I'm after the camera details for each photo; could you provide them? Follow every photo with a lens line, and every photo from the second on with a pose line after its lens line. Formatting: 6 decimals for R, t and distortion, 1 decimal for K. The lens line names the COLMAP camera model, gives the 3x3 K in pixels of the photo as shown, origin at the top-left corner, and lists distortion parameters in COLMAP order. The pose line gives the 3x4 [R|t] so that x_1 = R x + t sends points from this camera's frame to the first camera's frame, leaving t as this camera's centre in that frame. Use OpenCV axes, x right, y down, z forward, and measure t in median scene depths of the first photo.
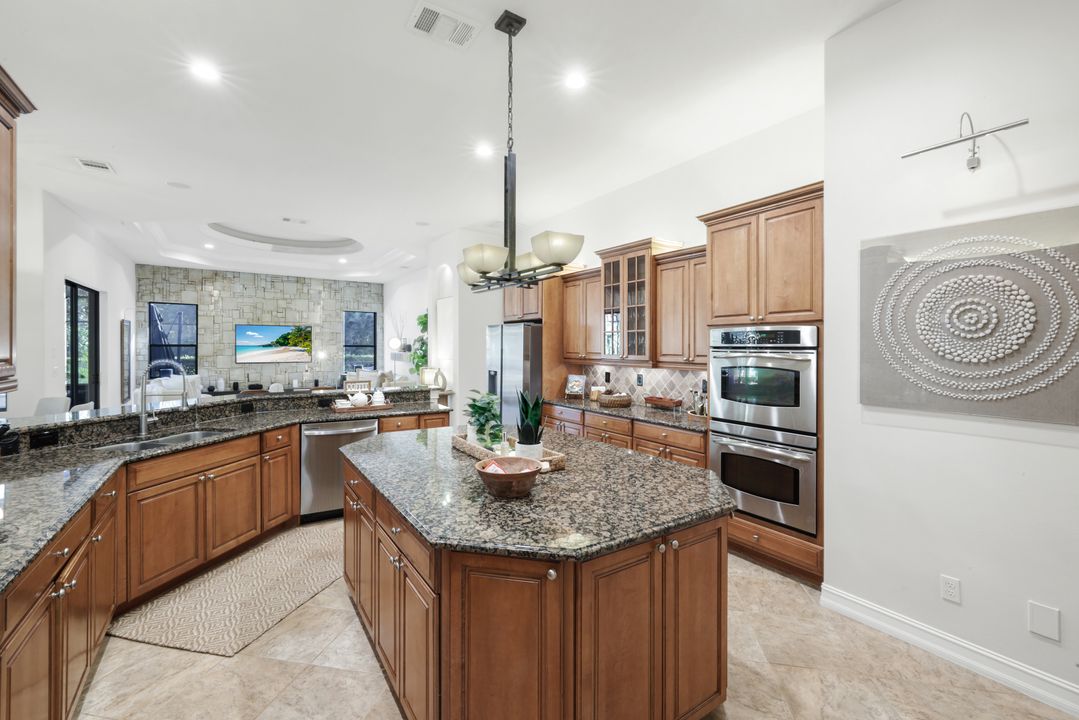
lens RADIAL K [[444.6, 0, 547.6], [0, 444.6, 355.7], [0, 0, 1]] dist [-0.002130, 0.001305]
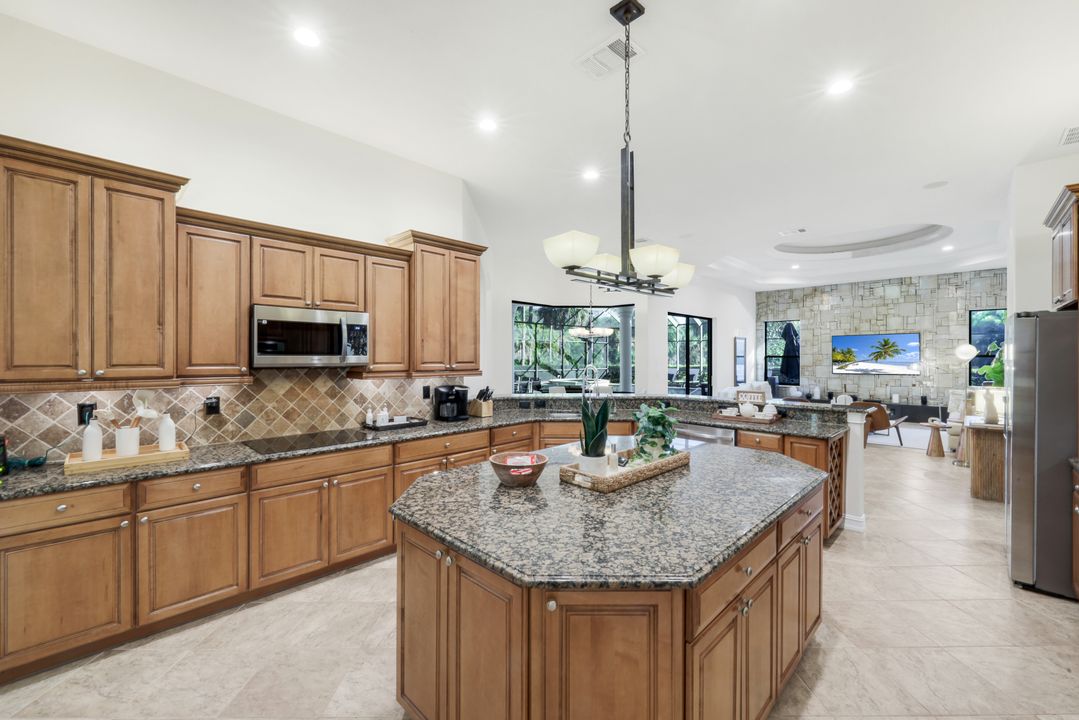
lens RADIAL K [[444.6, 0, 534.8], [0, 444.6, 355.2], [0, 0, 1]] dist [-0.002130, 0.001305]
pose [[0.178382, -0.008956, -0.983920, 0.190553], [-0.018253, 0.999756, -0.012410, -0.000711], [0.983792, 0.020173, 0.178176, 0.152830]]
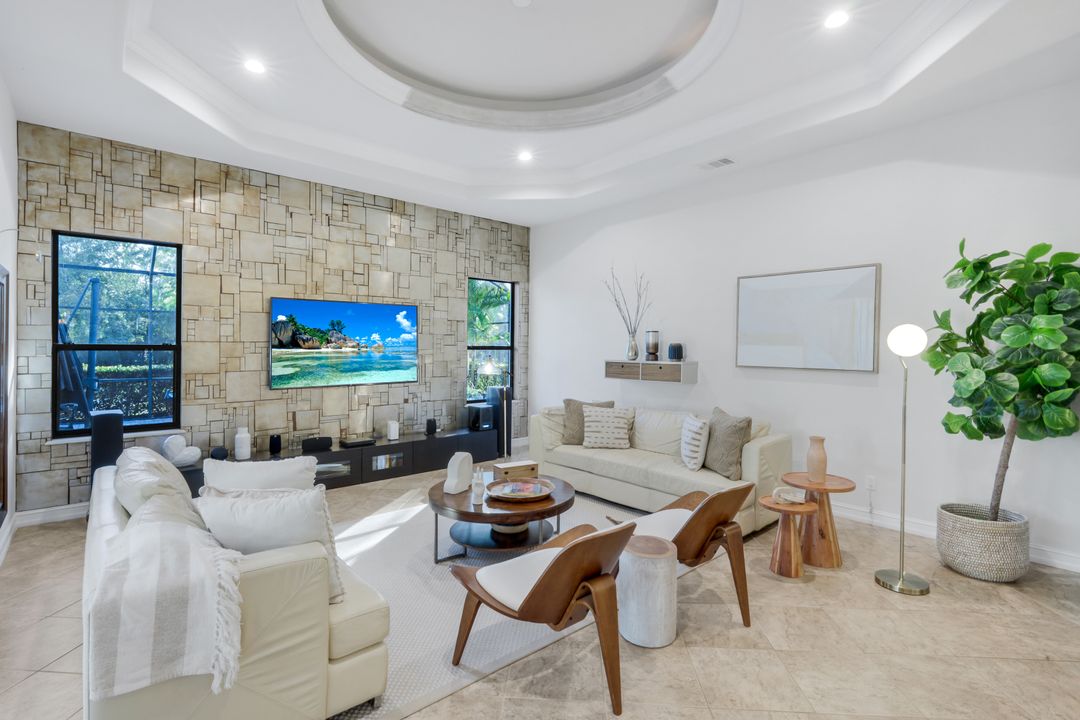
lens RADIAL K [[502.9, 0, 539.1], [0, 502.9, 350.8], [0, 0, 1]] dist [0.001559, 0.003344]
pose [[0.994950, -0.002765, 0.100330, -0.522531], [0.004354, 0.999869, -0.015621, -0.011738], [-0.100274, 0.015979, 0.994832, 0.526346]]
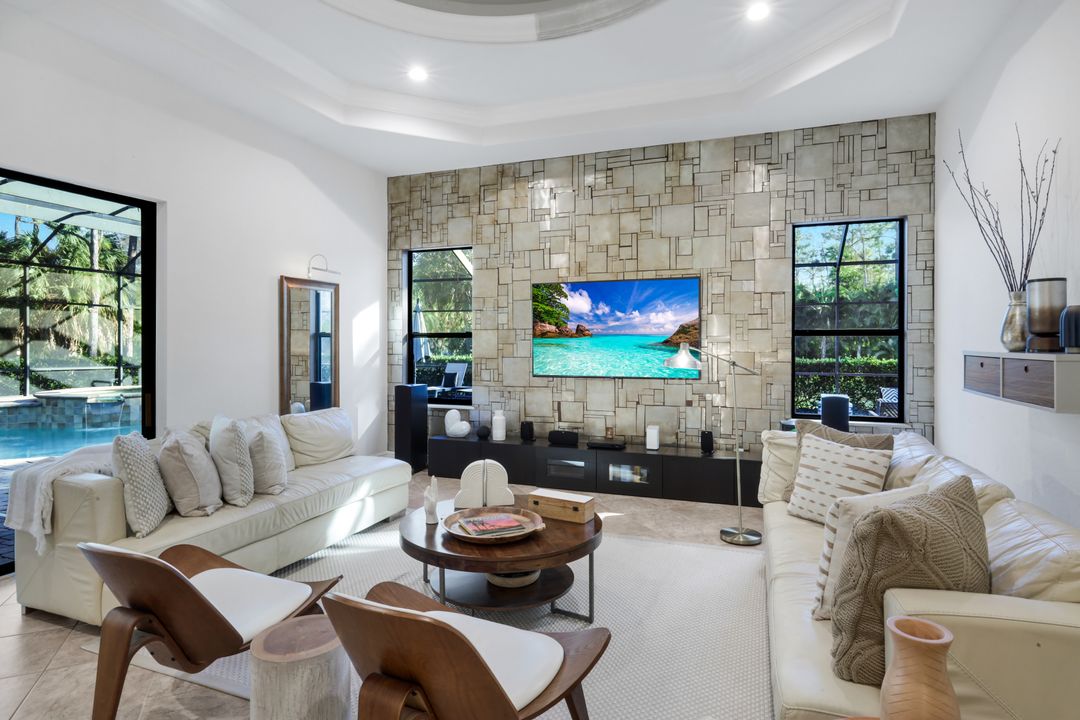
lens RADIAL K [[582.3, 0, 540.9], [0, 582.3, 341.6], [0, 0, 1]] dist [0.005483, -0.000427]
pose [[0.563775, -0.007766, -0.825892, -0.255883], [-0.015810, 0.999671, -0.020193, -0.005005], [0.825777, 0.024442, 0.563467, 0.732187]]
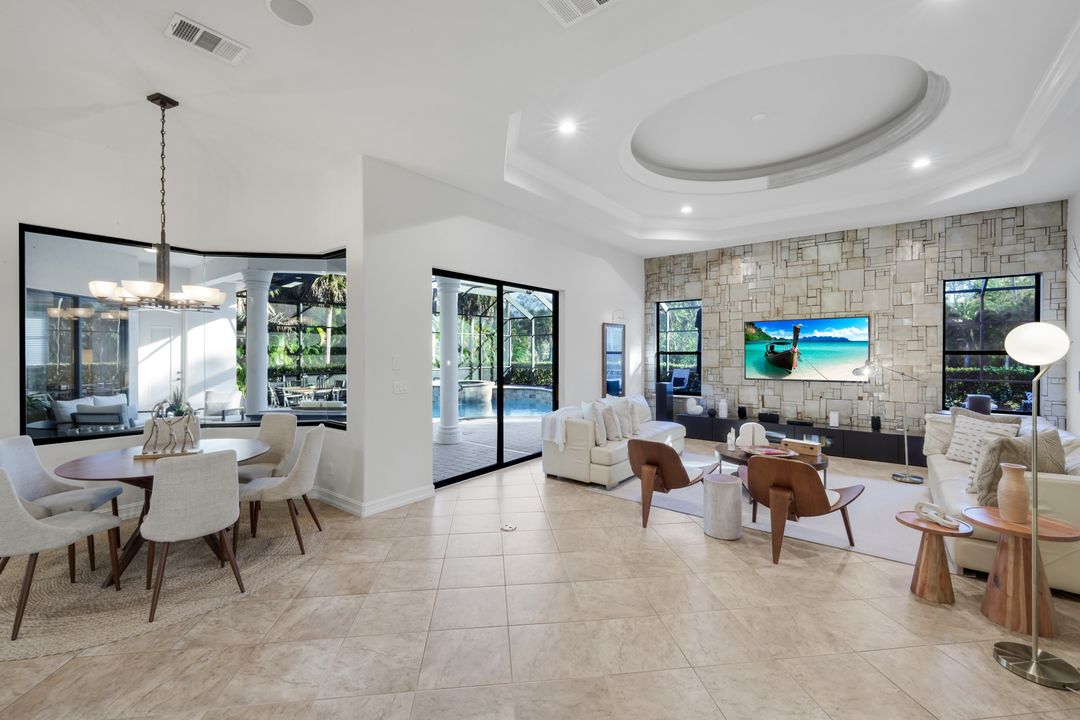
lens RADIAL K [[445.0, 0, 538.3], [0, 445.0, 352.2], [0, 0, 1]] dist [-0.002130, 0.001305]
pose [[0.281165, -0.004334, -0.959650, -0.145617], [-0.017918, 0.999792, -0.009765, -0.012301], [0.959492, 0.019940, 0.281029, 0.532206]]
